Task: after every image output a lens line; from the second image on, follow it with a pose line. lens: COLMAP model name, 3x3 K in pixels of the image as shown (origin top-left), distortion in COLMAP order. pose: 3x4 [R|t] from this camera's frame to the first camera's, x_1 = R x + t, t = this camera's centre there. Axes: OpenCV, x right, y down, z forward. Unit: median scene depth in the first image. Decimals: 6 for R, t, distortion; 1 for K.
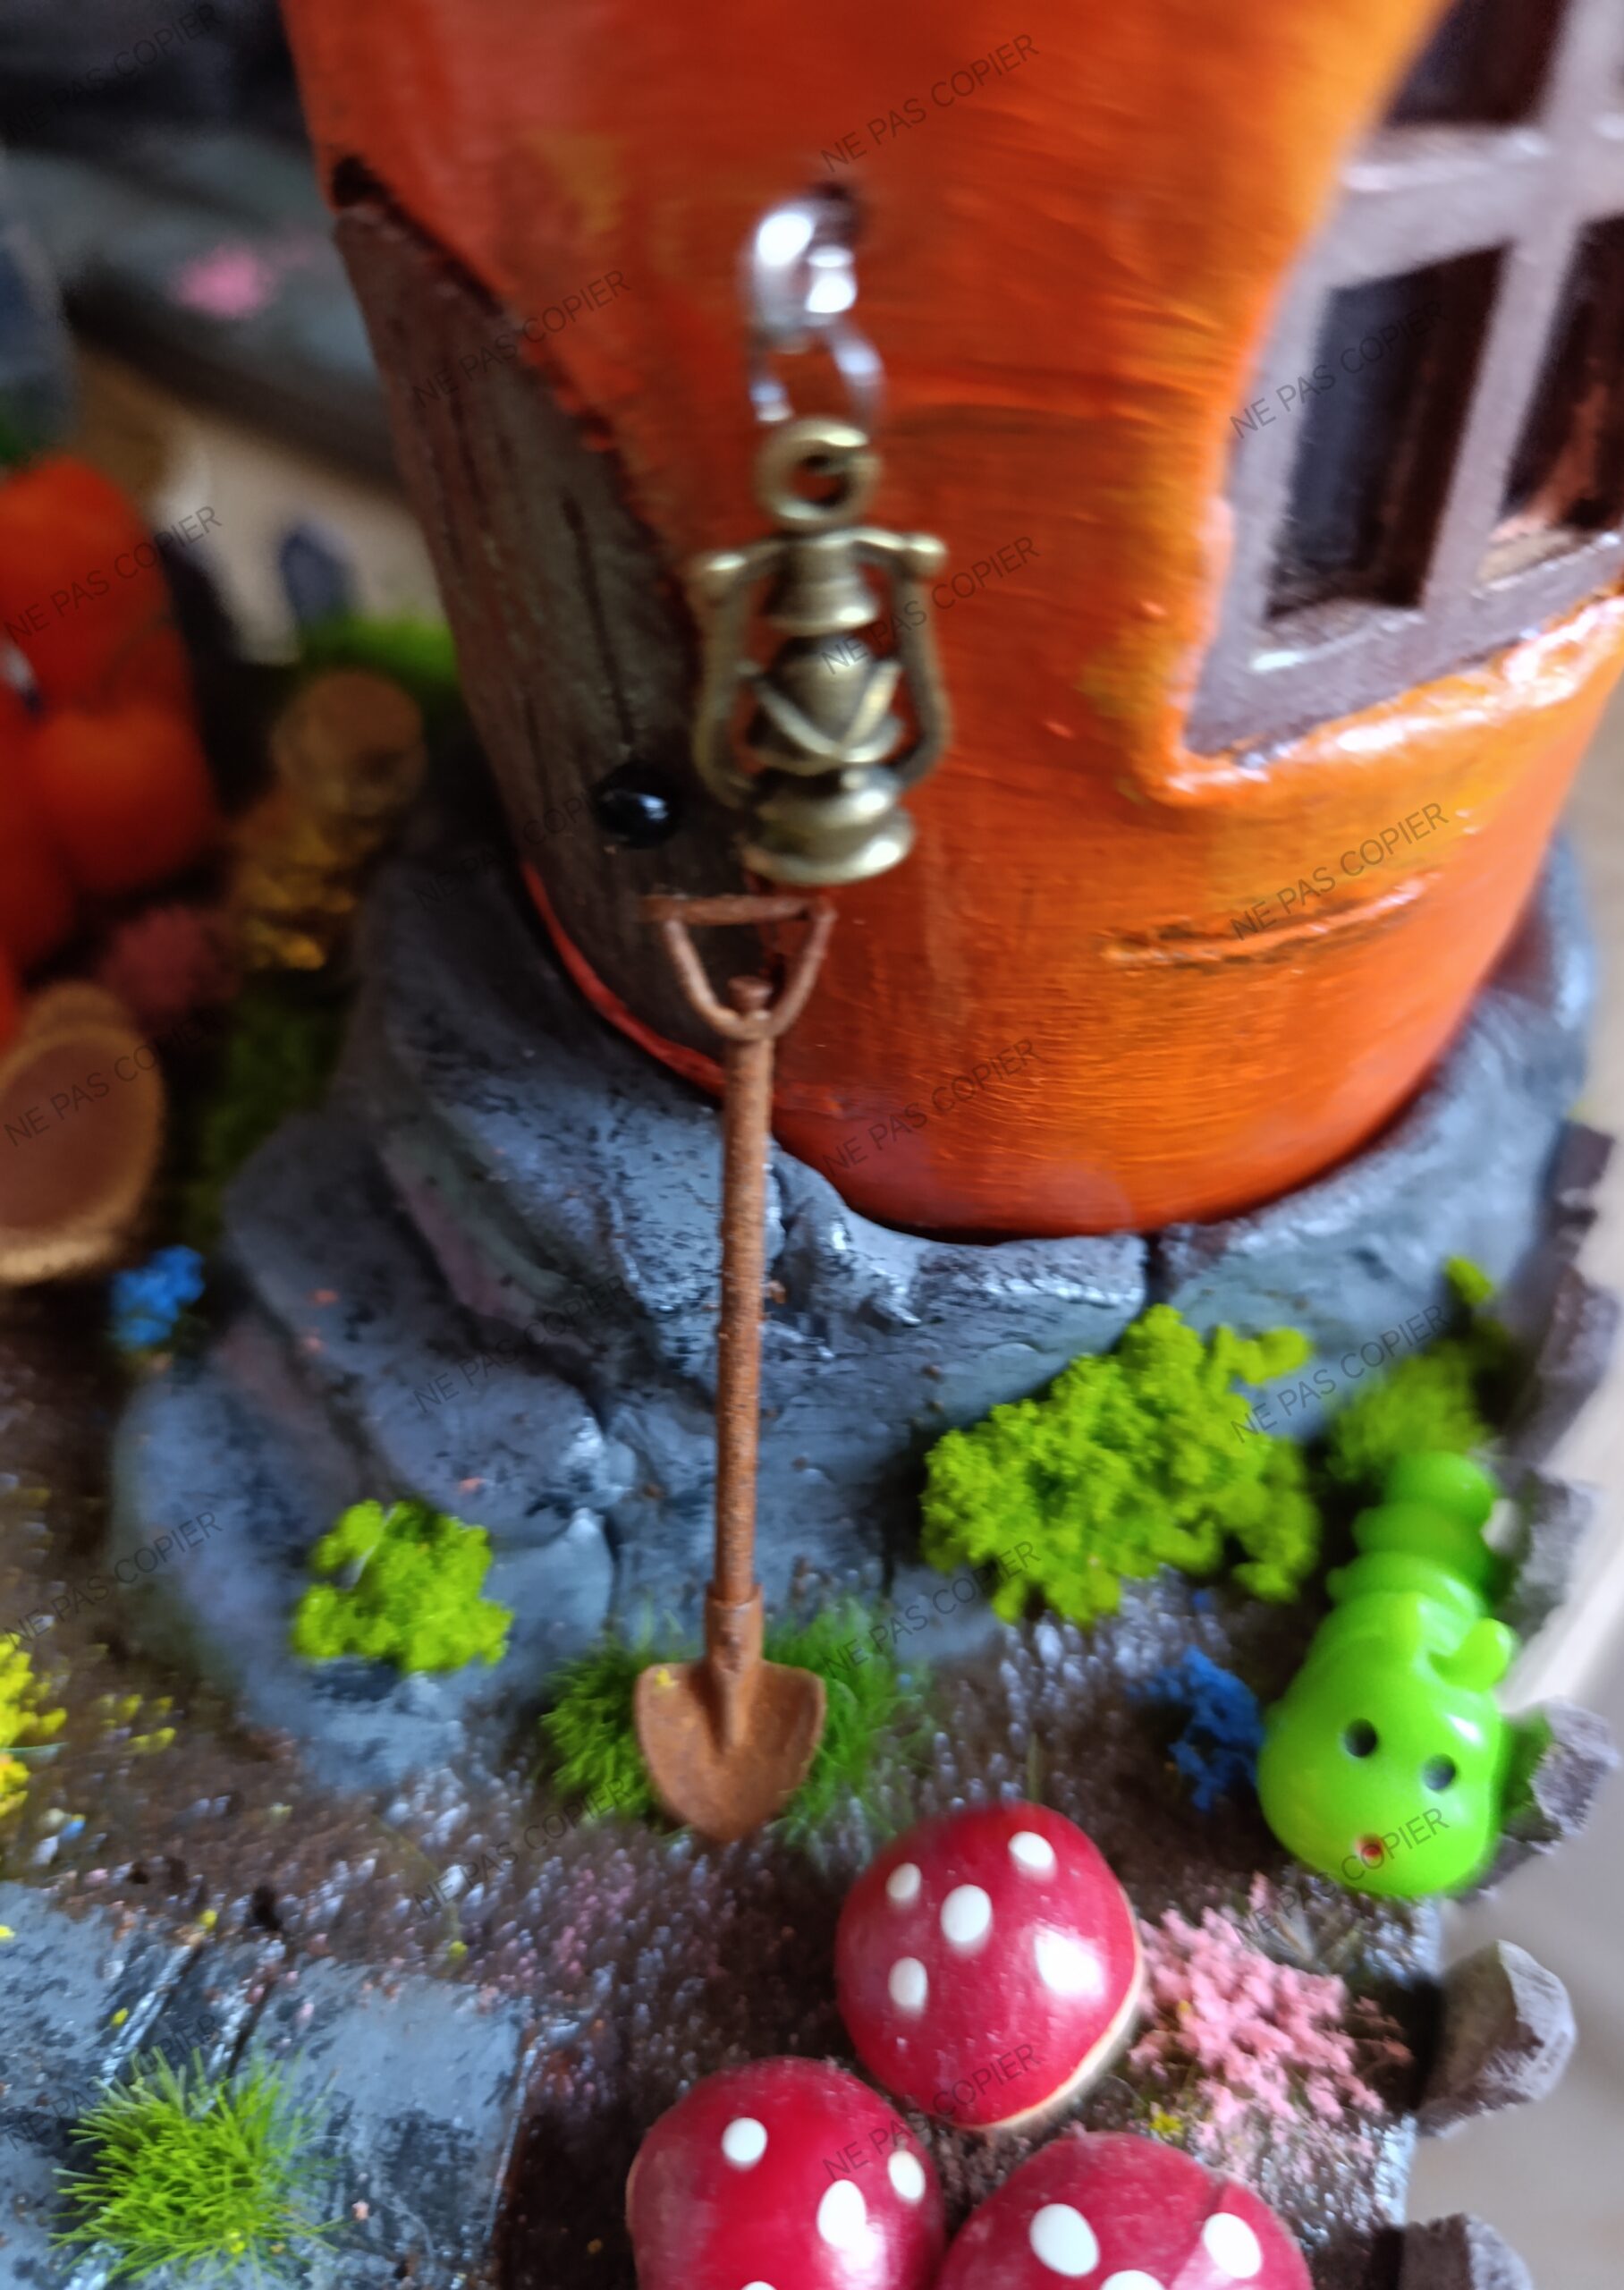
lens RADIAL K [[1891.7, 0, 812.0], [0, 1891.7, 1145.0], [0, 0, 1]] dist [-0.101596, -0.001399]
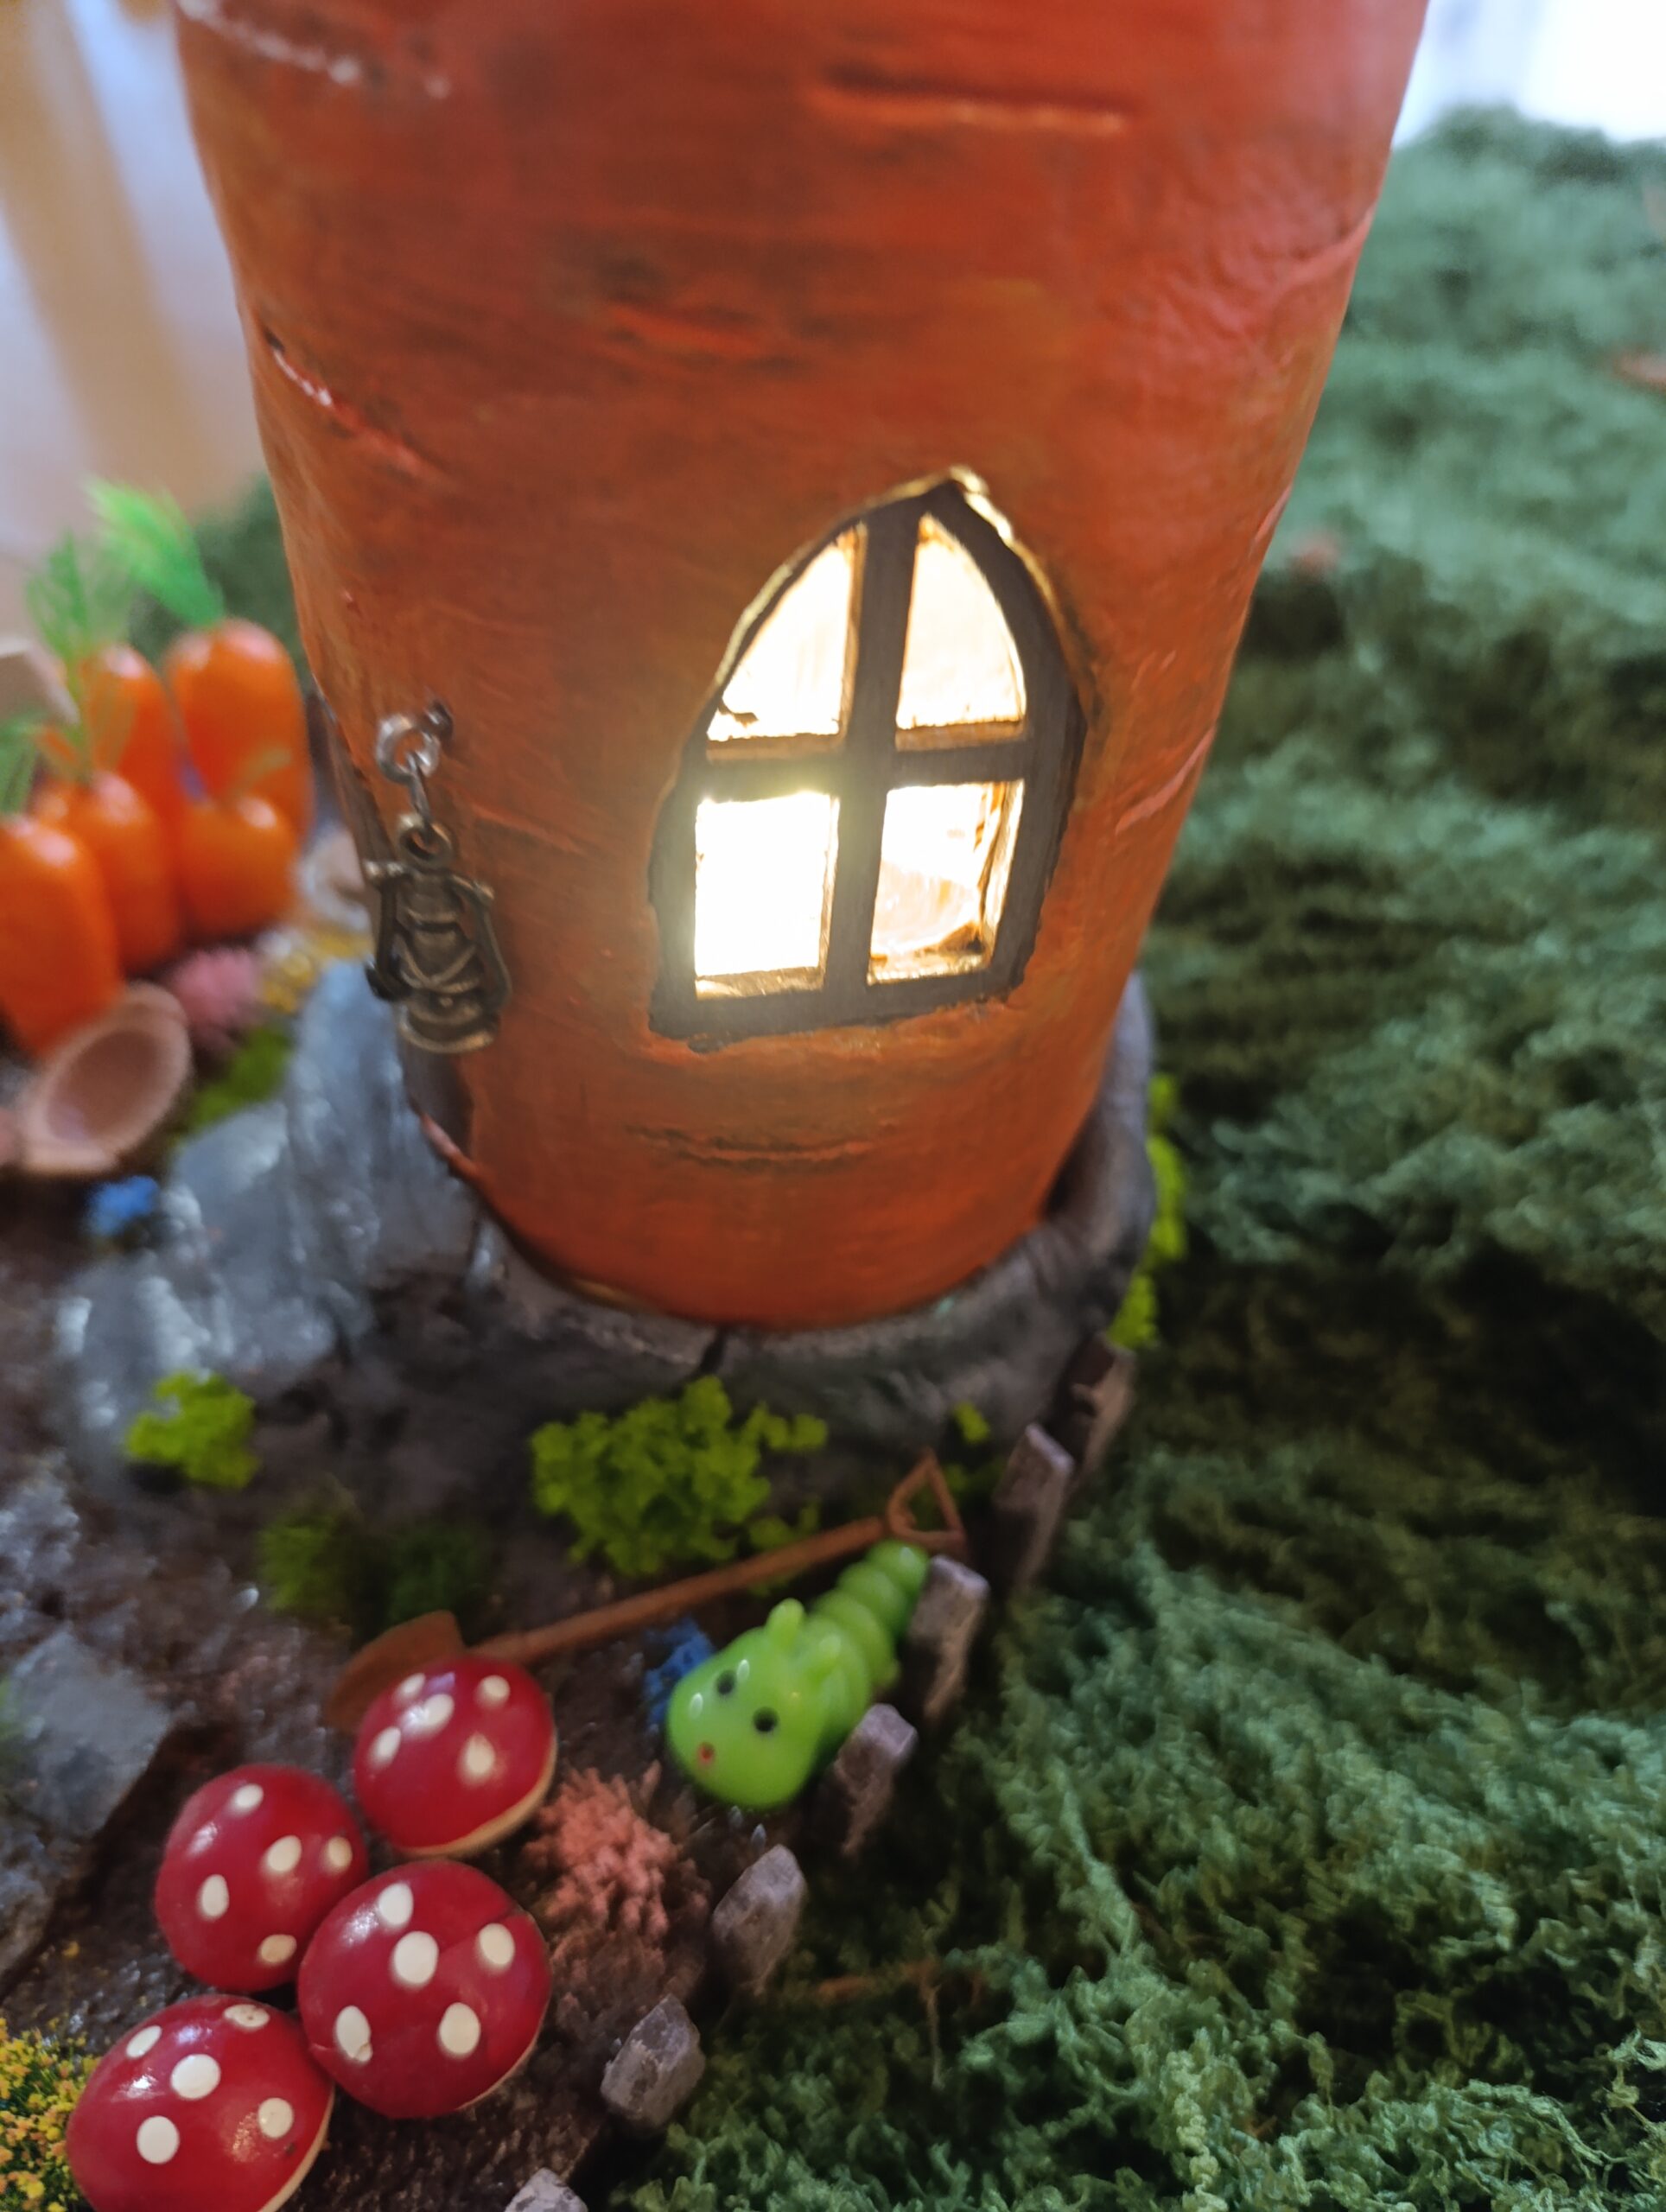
lens RADIAL K [[1545.4, 0, 833.0], [0, 1545.4, 1106.0], [0, 0, 1]] dist [0.003952, -0.078696]
pose [[0.966615, 0.242834, -0.081781, 0.385962], [-0.249960, 0.963827, -0.092505, -0.040800], [0.056359, 0.109859, 0.992348, -0.318600]]
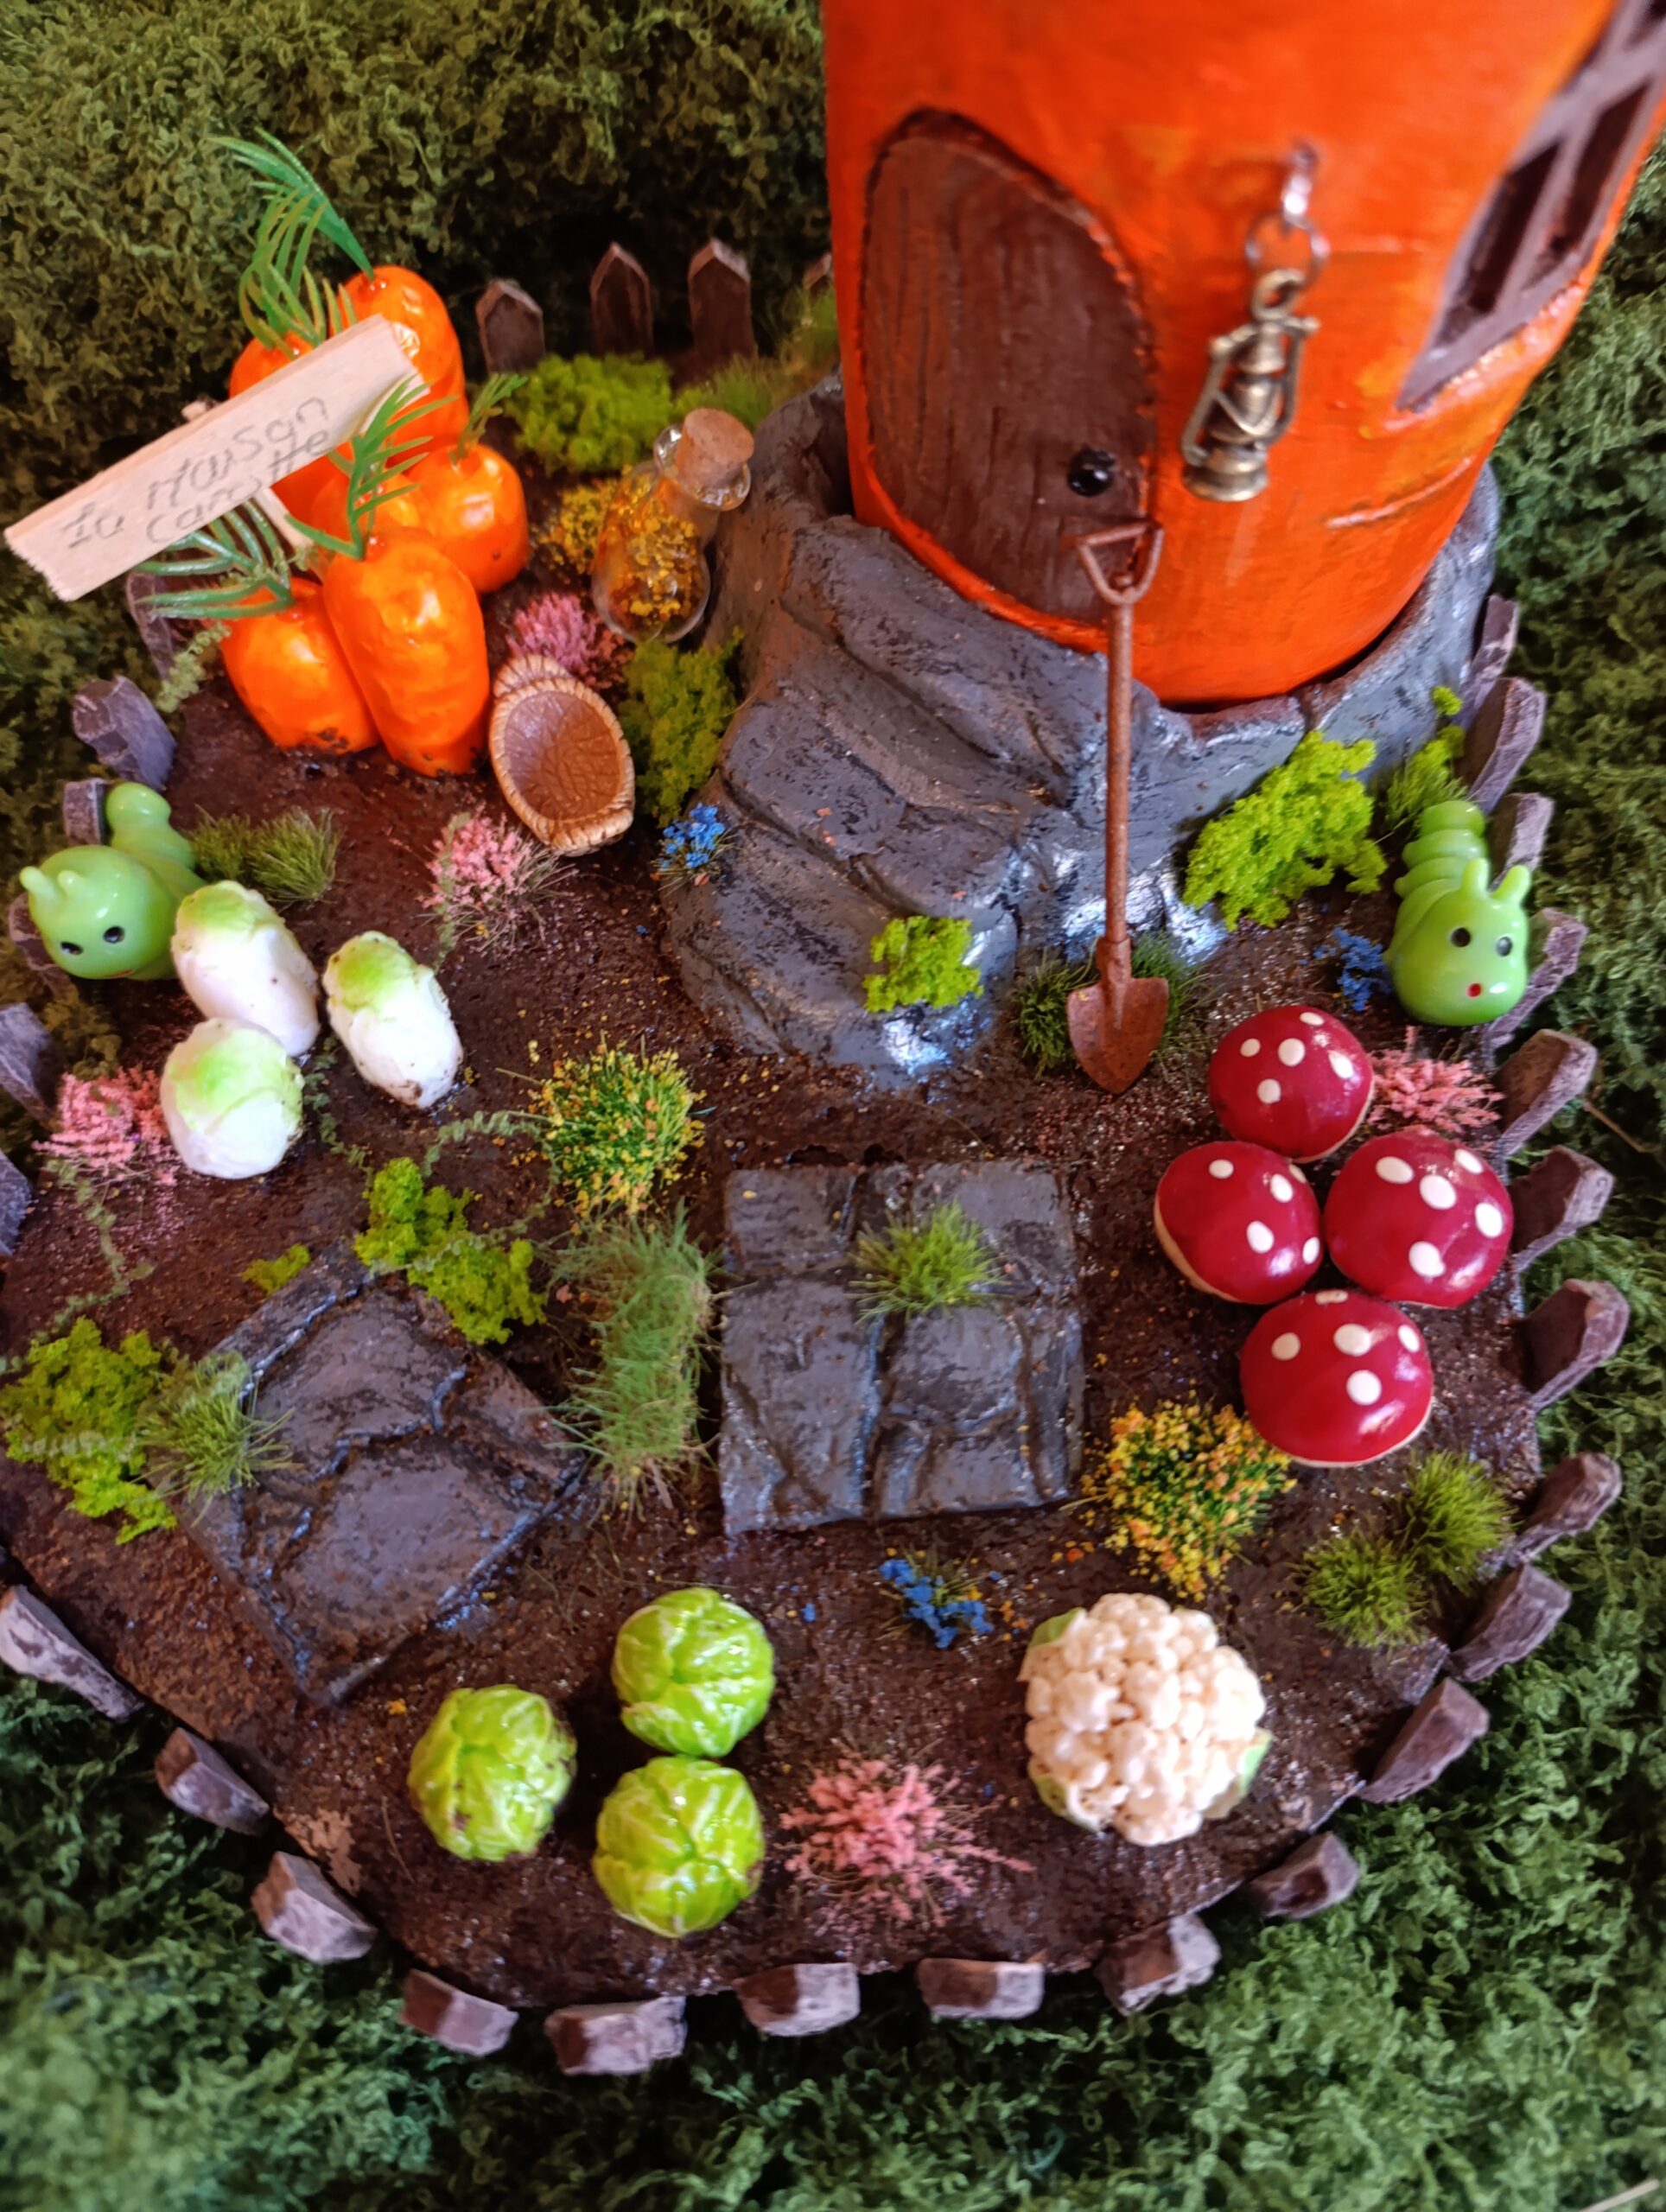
lens RADIAL K [[1545.4, 0, 833.0], [0, 1545.4, 1106.0], [0, 0, 1]] dist [0.003952, -0.078696]
pose [[0.978103, -0.192309, 0.079573, -0.495634], [0.171303, 0.961034, 0.216952, 0.035079], [-0.118194, -0.198570, 0.972934, -0.497428]]
